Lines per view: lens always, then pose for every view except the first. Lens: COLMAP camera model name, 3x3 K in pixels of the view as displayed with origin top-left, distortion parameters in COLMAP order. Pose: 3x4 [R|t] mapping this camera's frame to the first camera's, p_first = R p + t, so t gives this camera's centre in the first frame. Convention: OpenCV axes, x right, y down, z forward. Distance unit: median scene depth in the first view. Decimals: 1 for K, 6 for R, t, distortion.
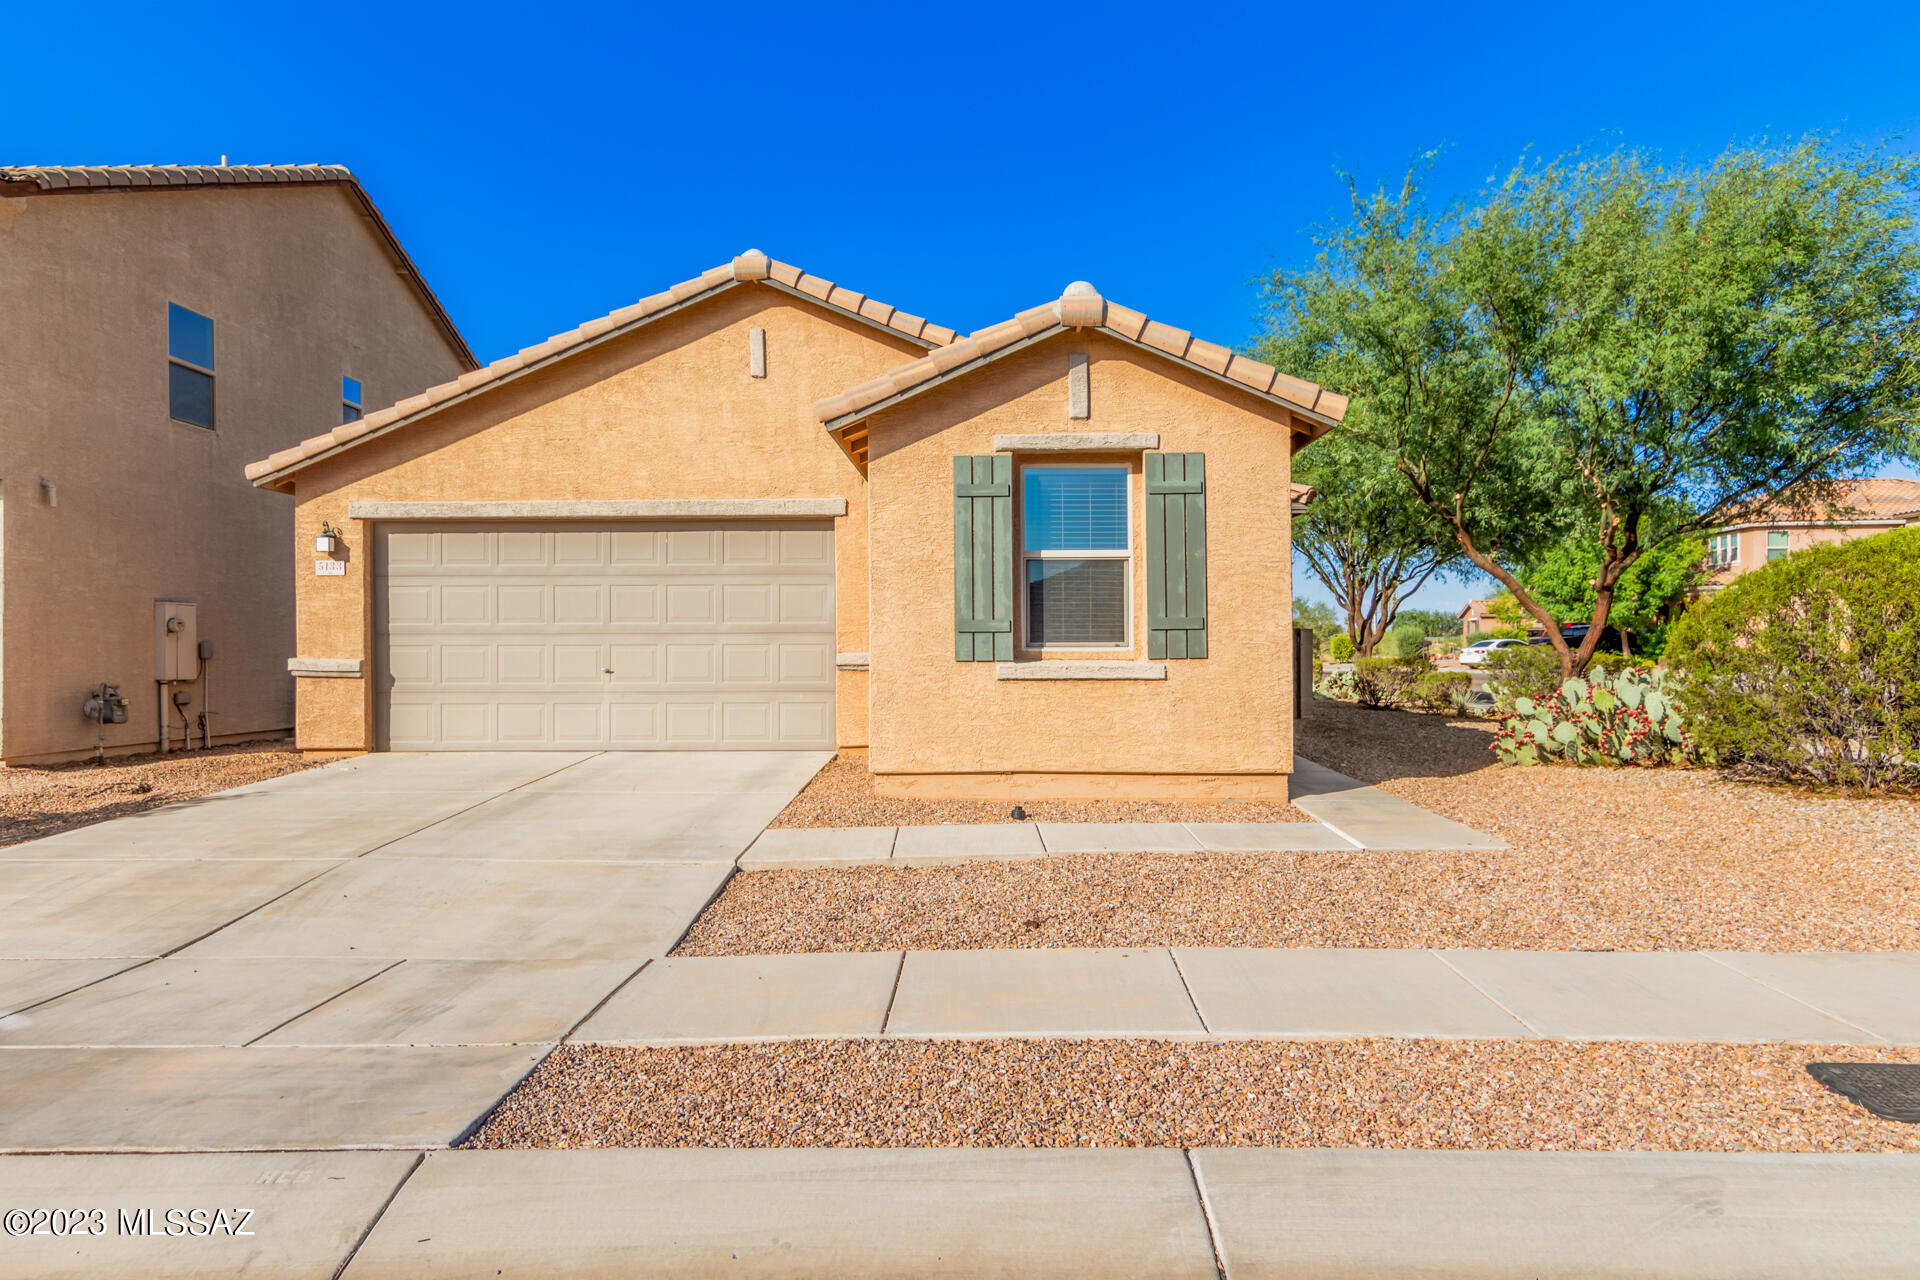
lens RADIAL K [[1148.9, 0, 965.5], [0, 1148.9, 645.5], [0, 0, 1]] dist [0.017332, 0.000199]
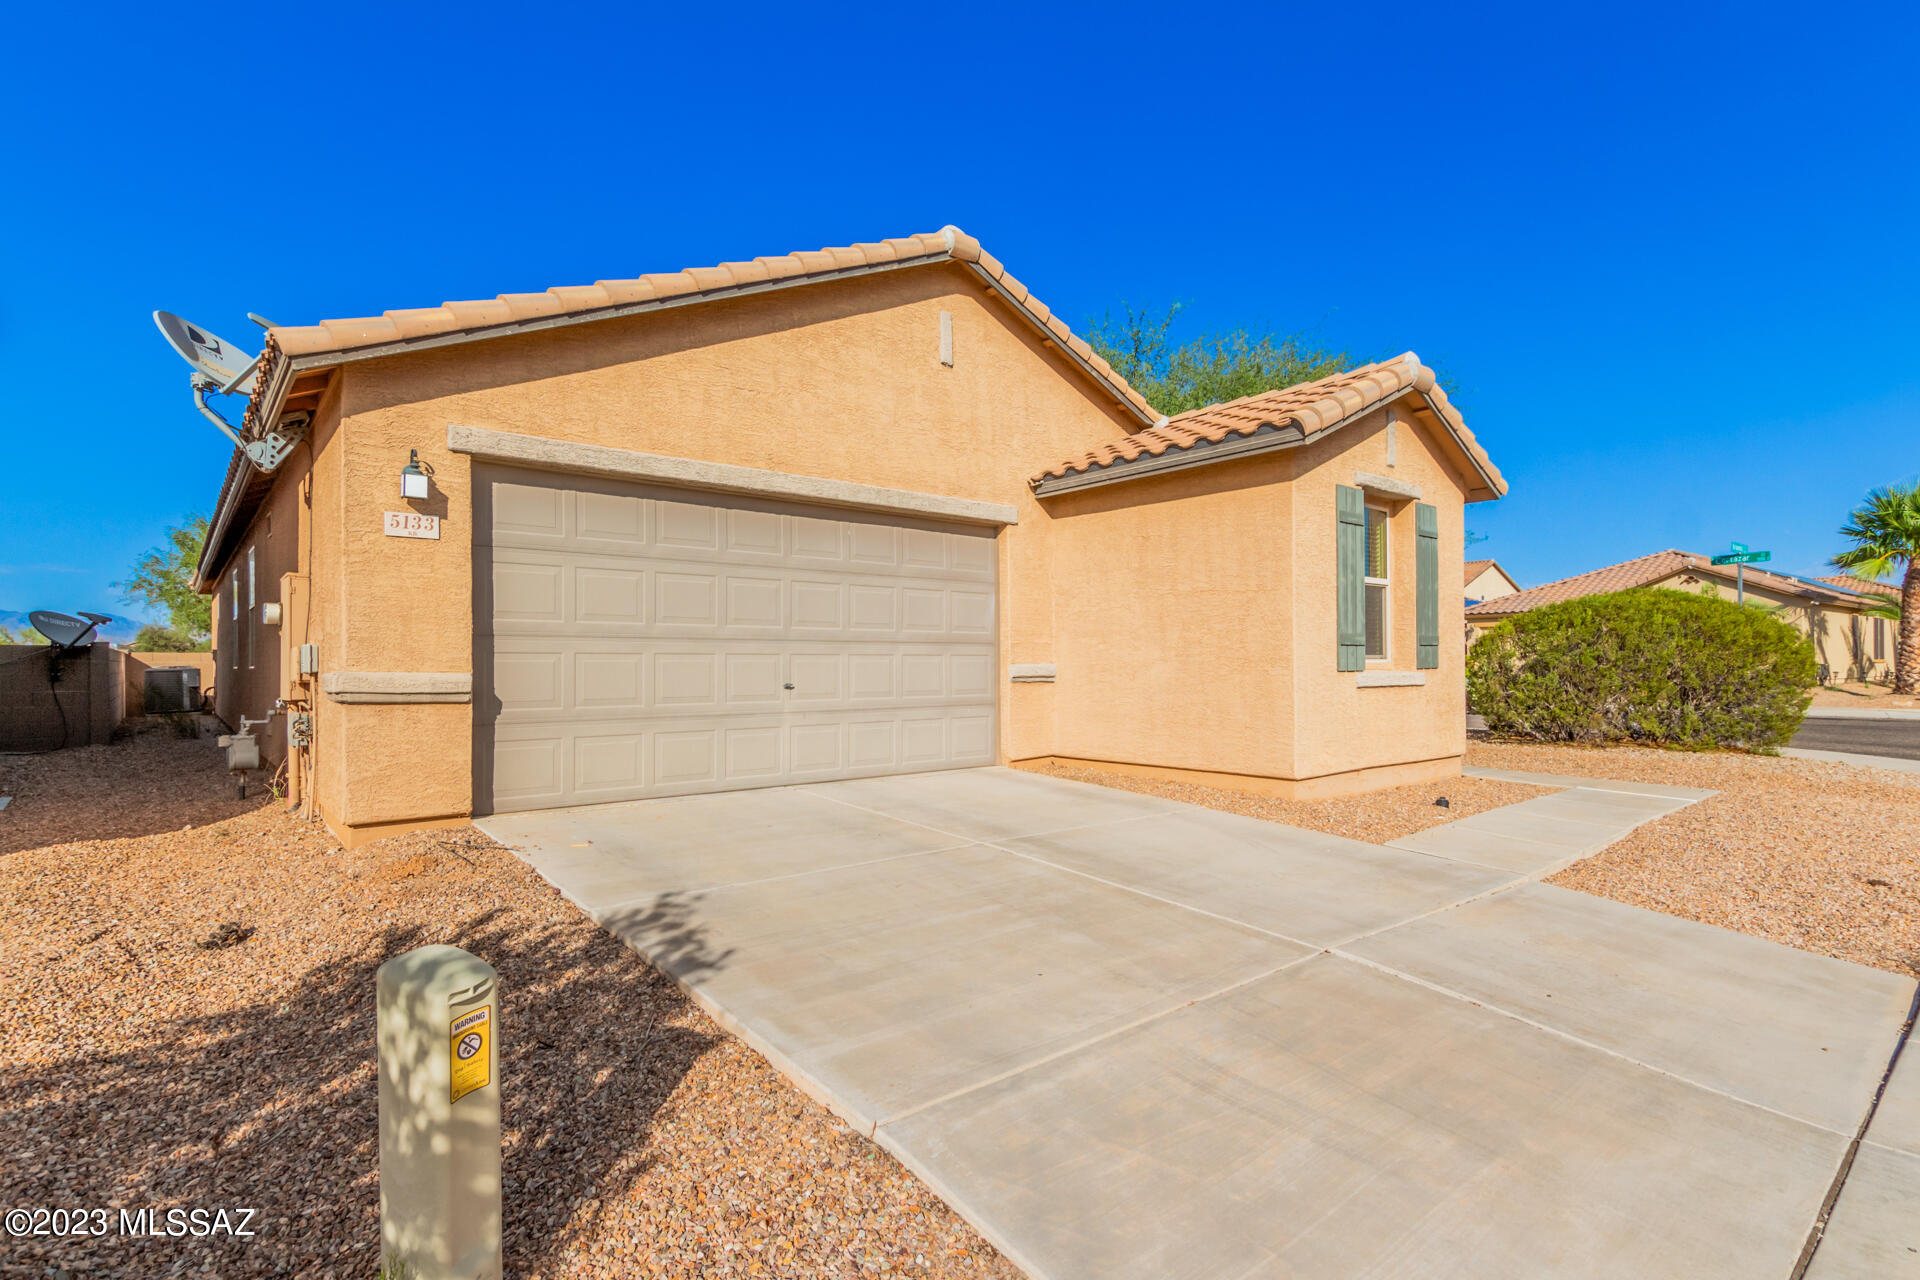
lens RADIAL K [[924.8, 0, 957.0], [0, 924.8, 648.2], [0, 0, 1]] dist [0.006852, 0.000222]
pose [[0.750465, 0.012880, 0.660785, -0.658559], [-0.002771, 0.999863, -0.016343, 0.005718], [-0.660904, 0.010433, 0.750398, 0.438934]]
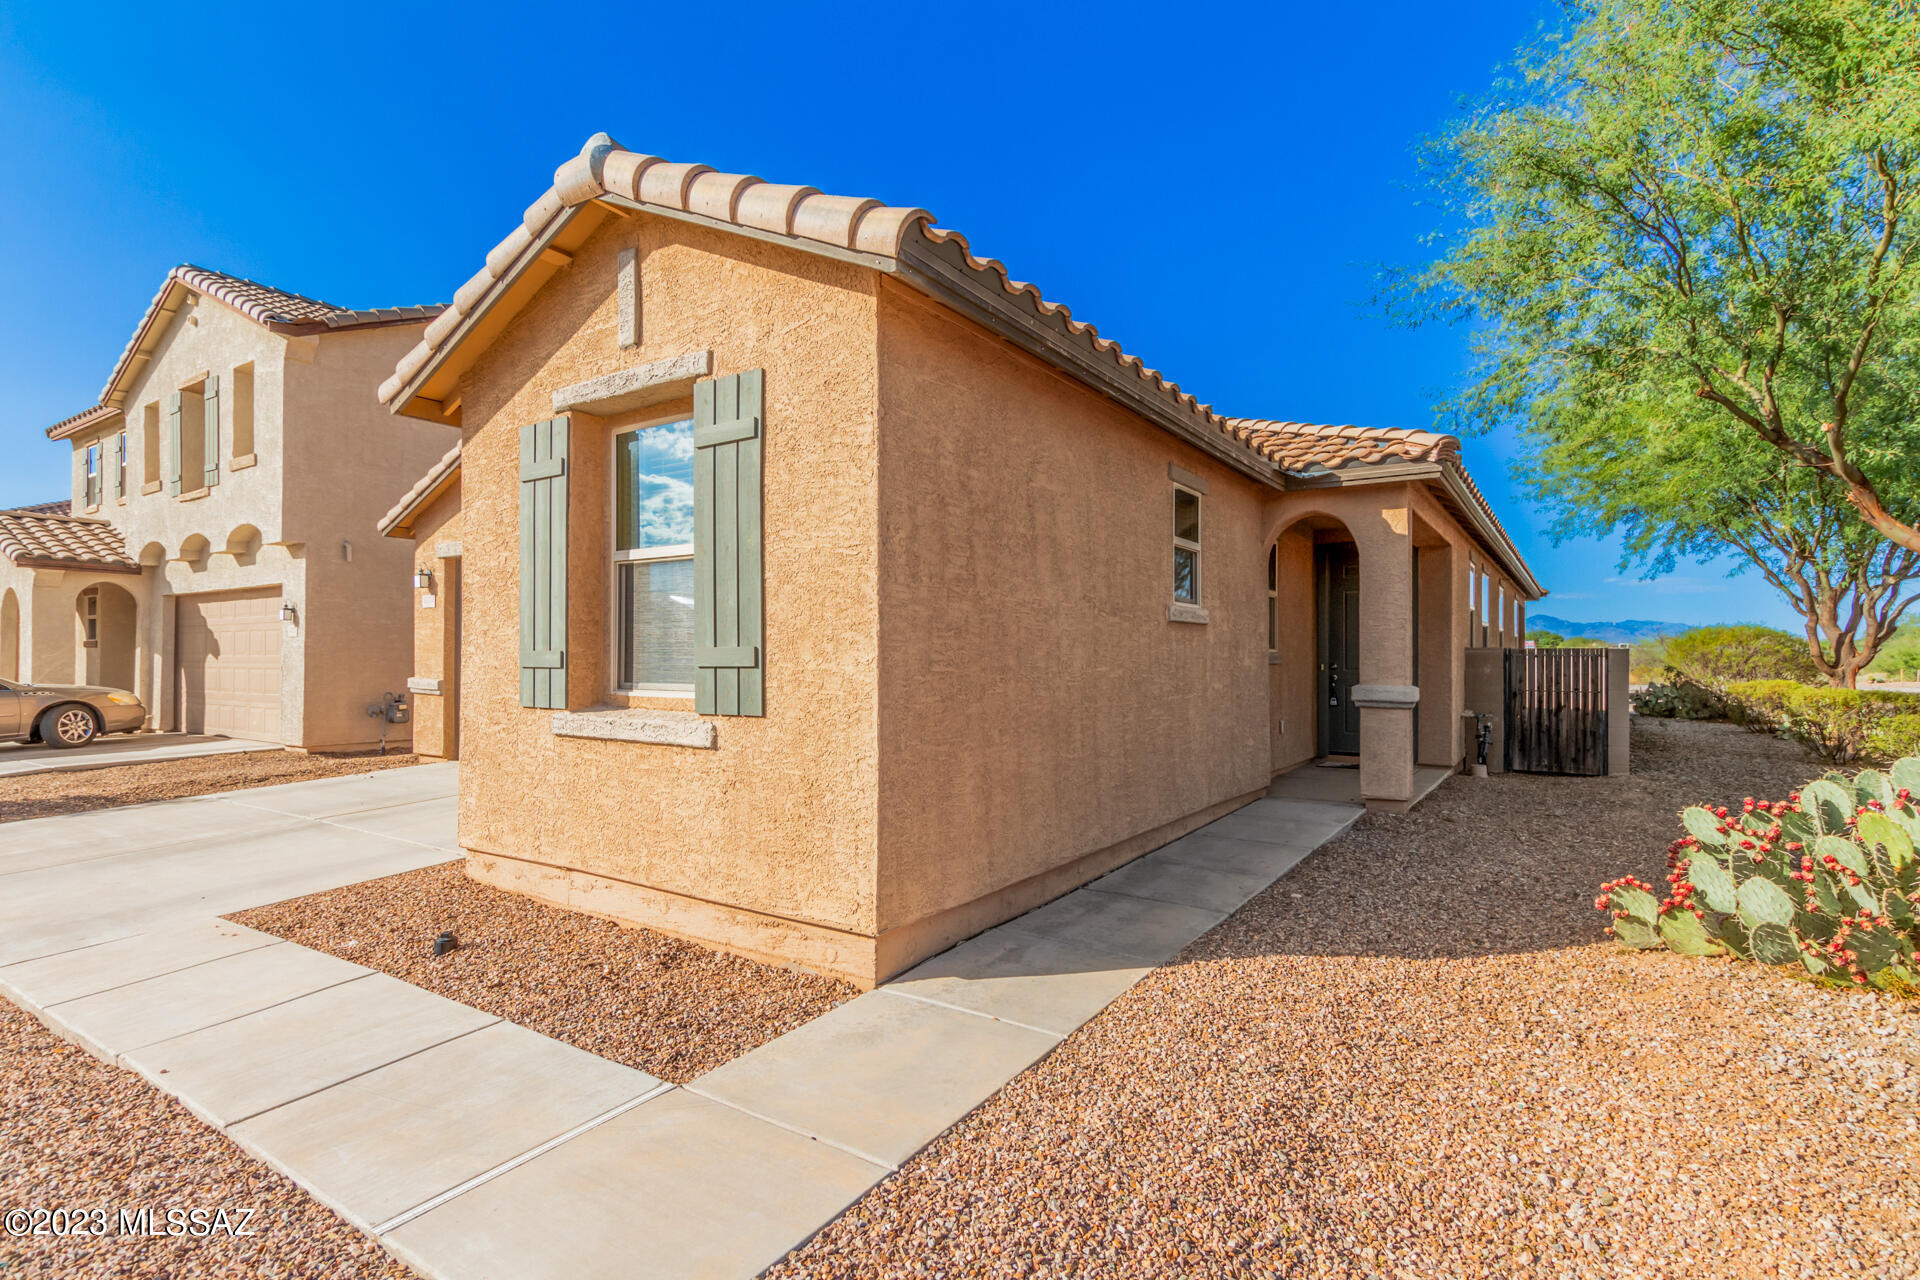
lens RADIAL K [[924.8, 0, 960.3], [0, 924.8, 640.7], [0, 0, 1]] dist [0.006852, 0.000222]
pose [[0.847034, -0.003989, -0.531524, 0.409920], [-0.003516, 0.999908, -0.013107, -0.016352], [0.531527, 0.012971, 0.846942, 0.489542]]
